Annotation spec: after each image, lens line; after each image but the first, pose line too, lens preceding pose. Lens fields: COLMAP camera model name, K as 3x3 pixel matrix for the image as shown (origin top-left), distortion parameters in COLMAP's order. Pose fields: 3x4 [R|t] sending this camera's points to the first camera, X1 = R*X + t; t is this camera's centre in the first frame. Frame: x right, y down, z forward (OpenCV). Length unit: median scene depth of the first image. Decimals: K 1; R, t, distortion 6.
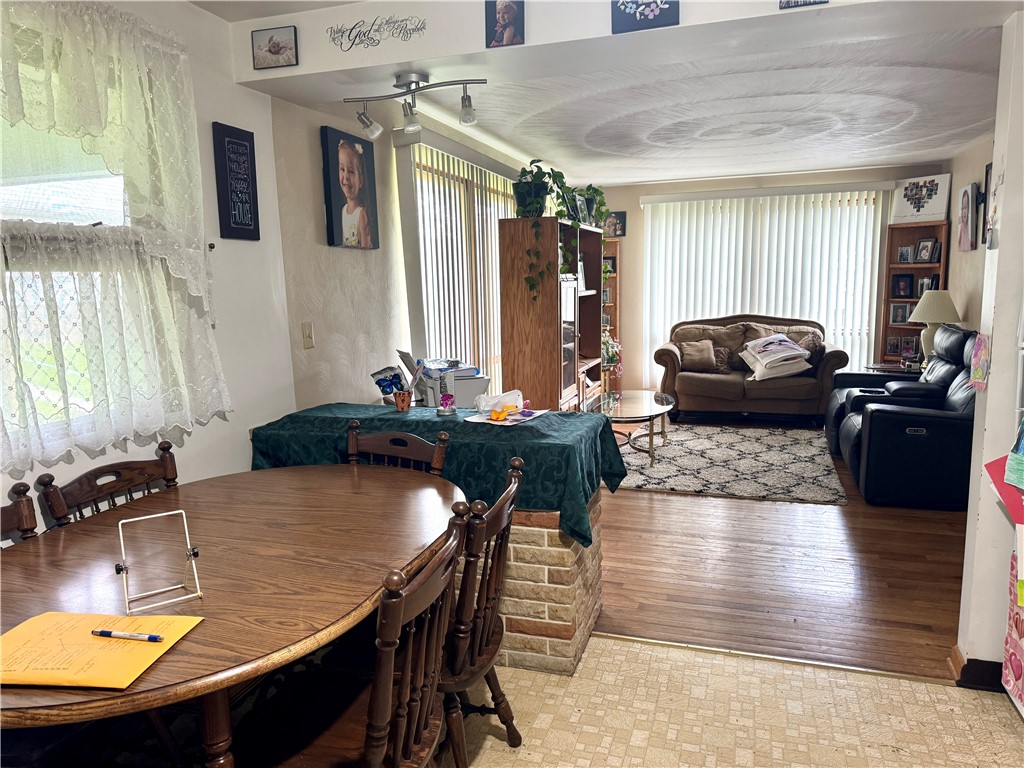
lens RADIAL K [[707.4, 0, 507.8], [0, 707.4, 391.2], [0, 0, 1]] dist [0.074899, -0.091539]
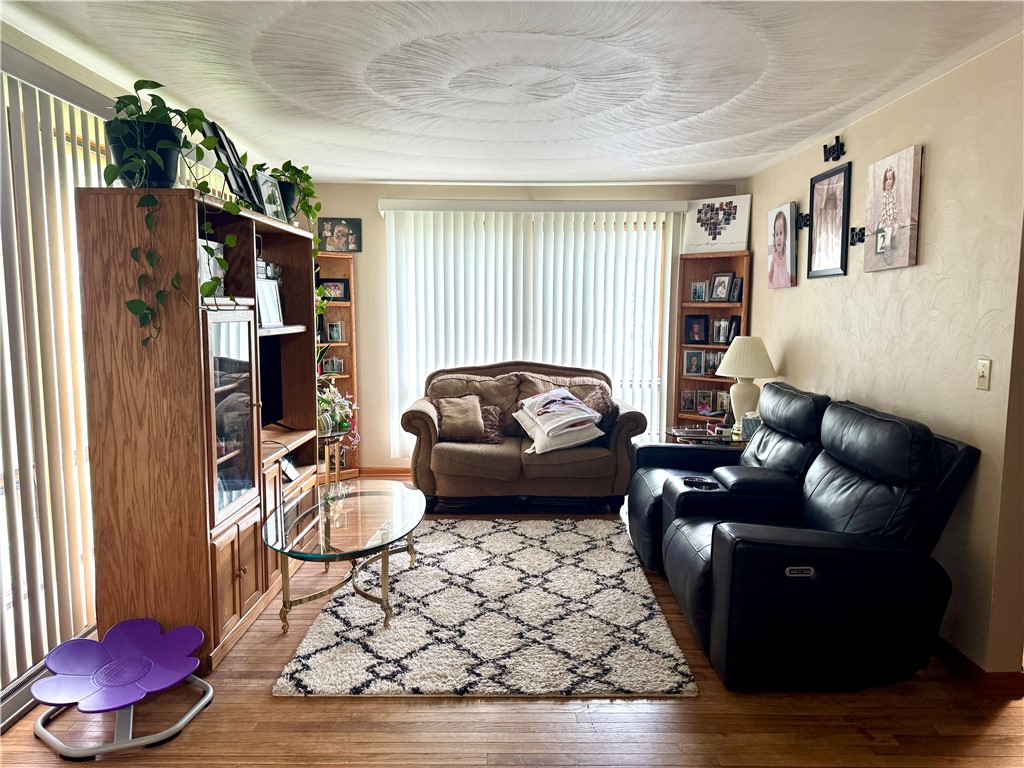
lens RADIAL K [[707.4, 0, 511.6], [0, 707.4, 391.2], [0, 0, 1]] dist [0.074899, -0.091539]
pose [[0.947008, -0.009506, 0.321068, 0.120443], [0.023082, 0.998992, -0.038504, -0.068713], [-0.320378, 0.043874, 0.946273, 0.419493]]
